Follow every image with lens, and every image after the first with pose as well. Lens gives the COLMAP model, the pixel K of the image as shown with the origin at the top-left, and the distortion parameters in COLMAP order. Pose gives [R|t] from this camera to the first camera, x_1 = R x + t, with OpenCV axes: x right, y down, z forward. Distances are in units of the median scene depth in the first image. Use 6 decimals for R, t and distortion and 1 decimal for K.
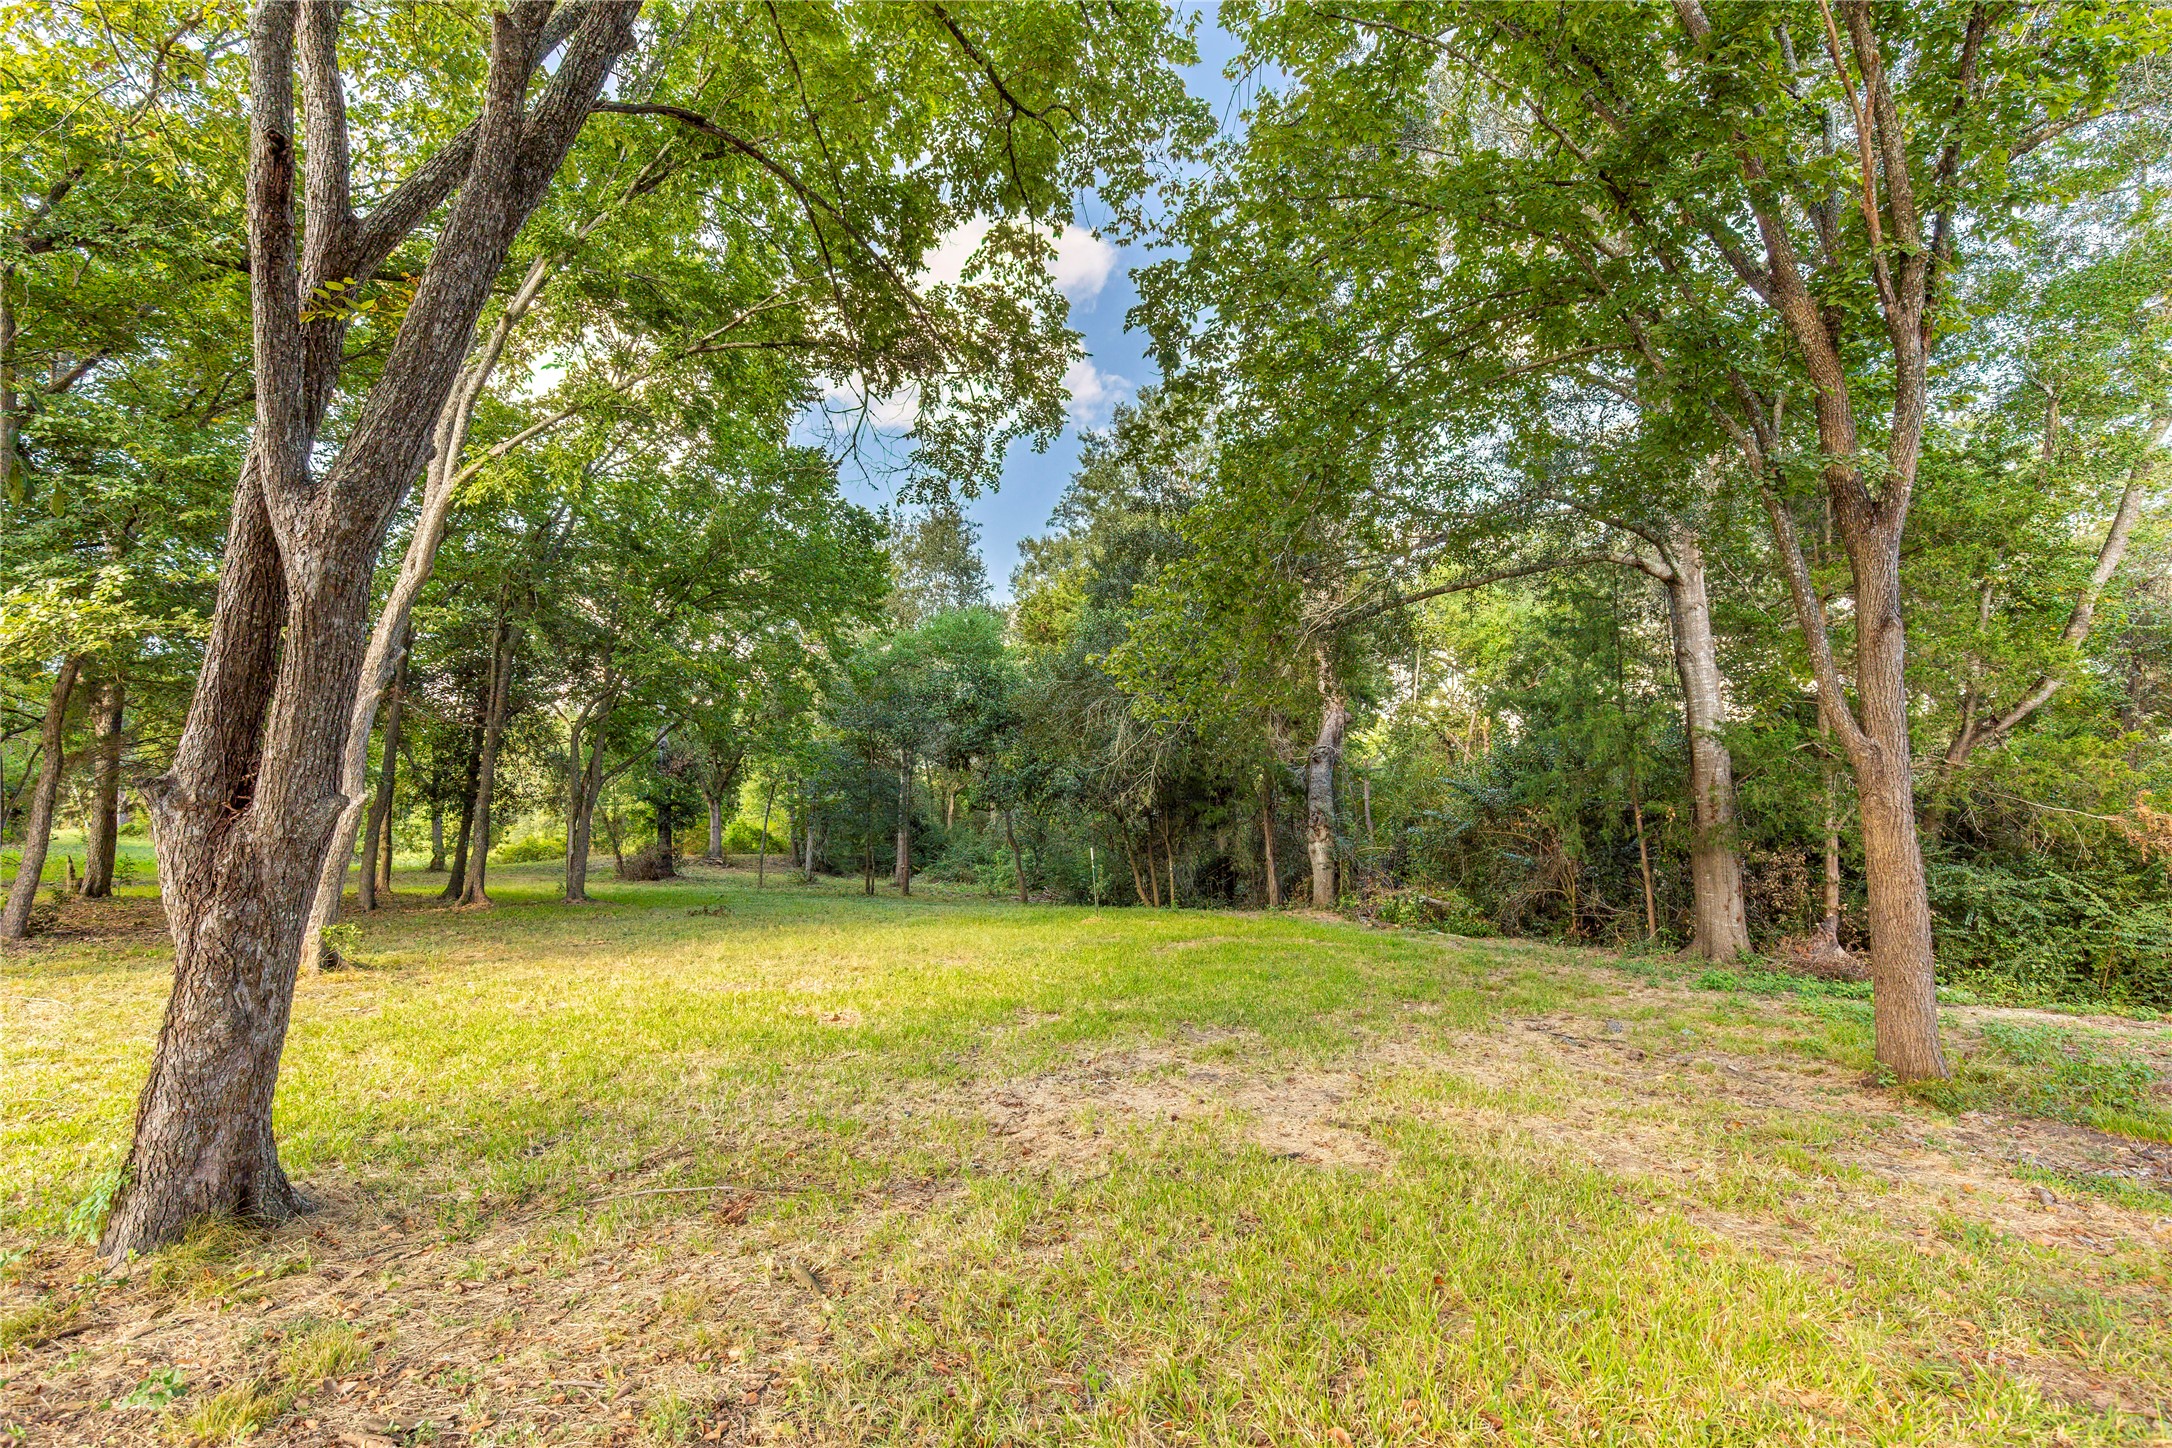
lens RADIAL K [[1016.8, 0, 1086.0], [0, 1016.8, 724.0], [0, 0, 1]] dist [0.001787, -0.000579]
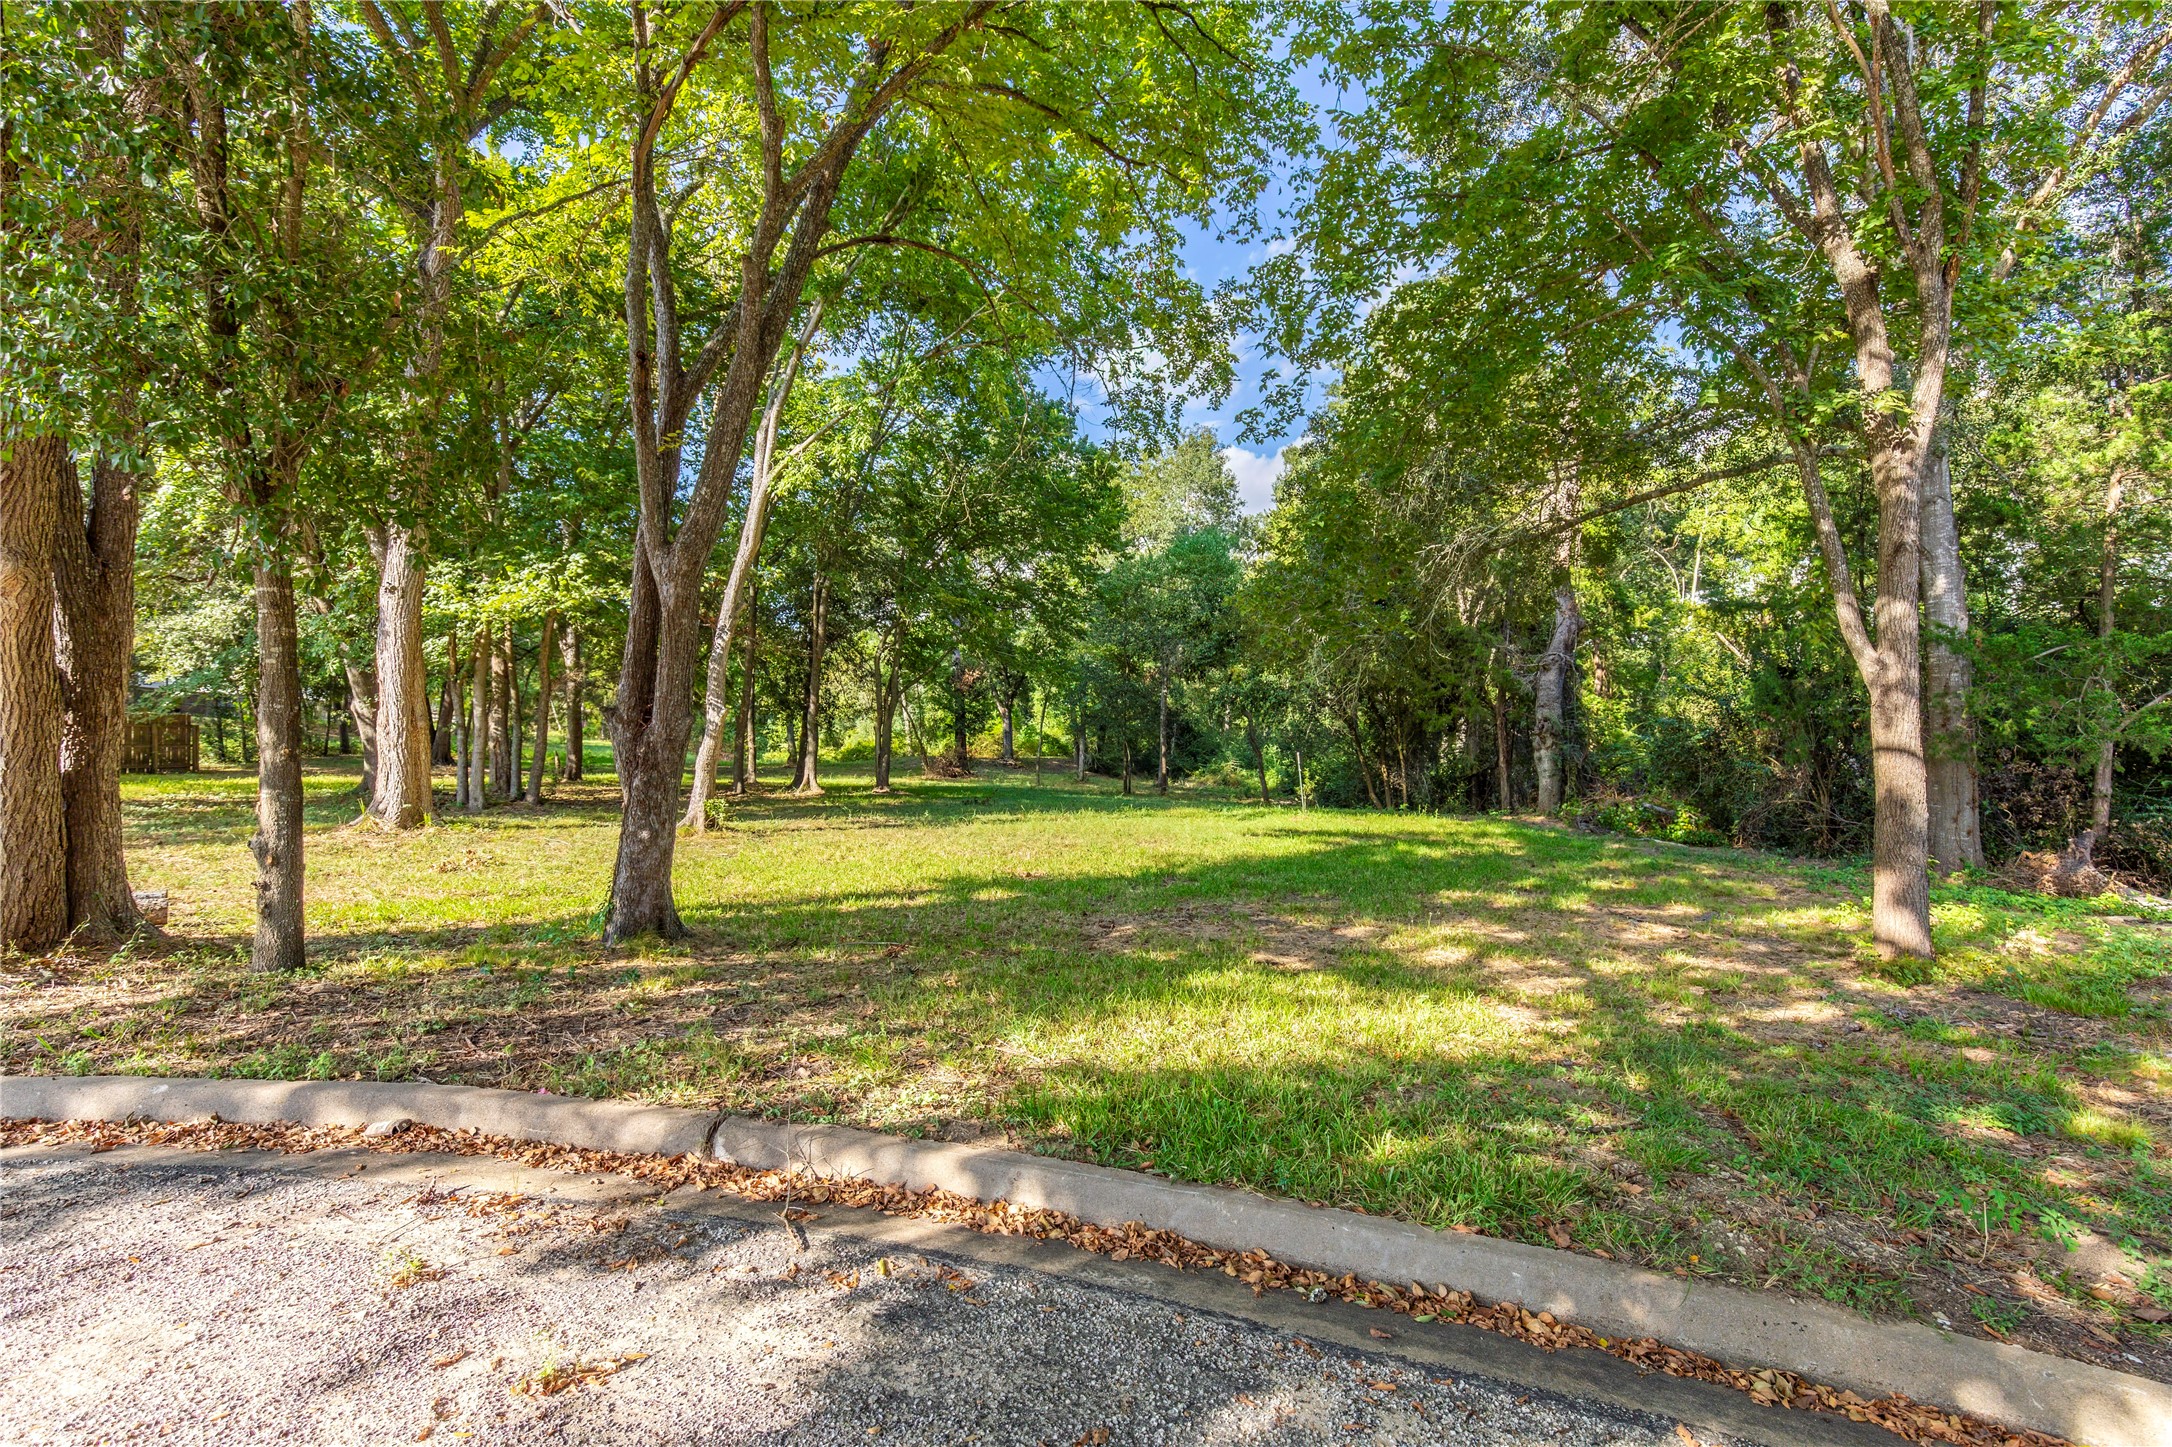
lens RADIAL K [[1016.8, 0, 1086.0], [0, 1016.8, 723.5], [0, 0, 1]] dist [0.001787, -0.000579]
pose [[0.957070, 0.001291, -0.289855, 0.147466], [0.025395, 0.995771, 0.088288, -0.018504], [0.288743, -0.091858, 0.952990, -0.167362]]
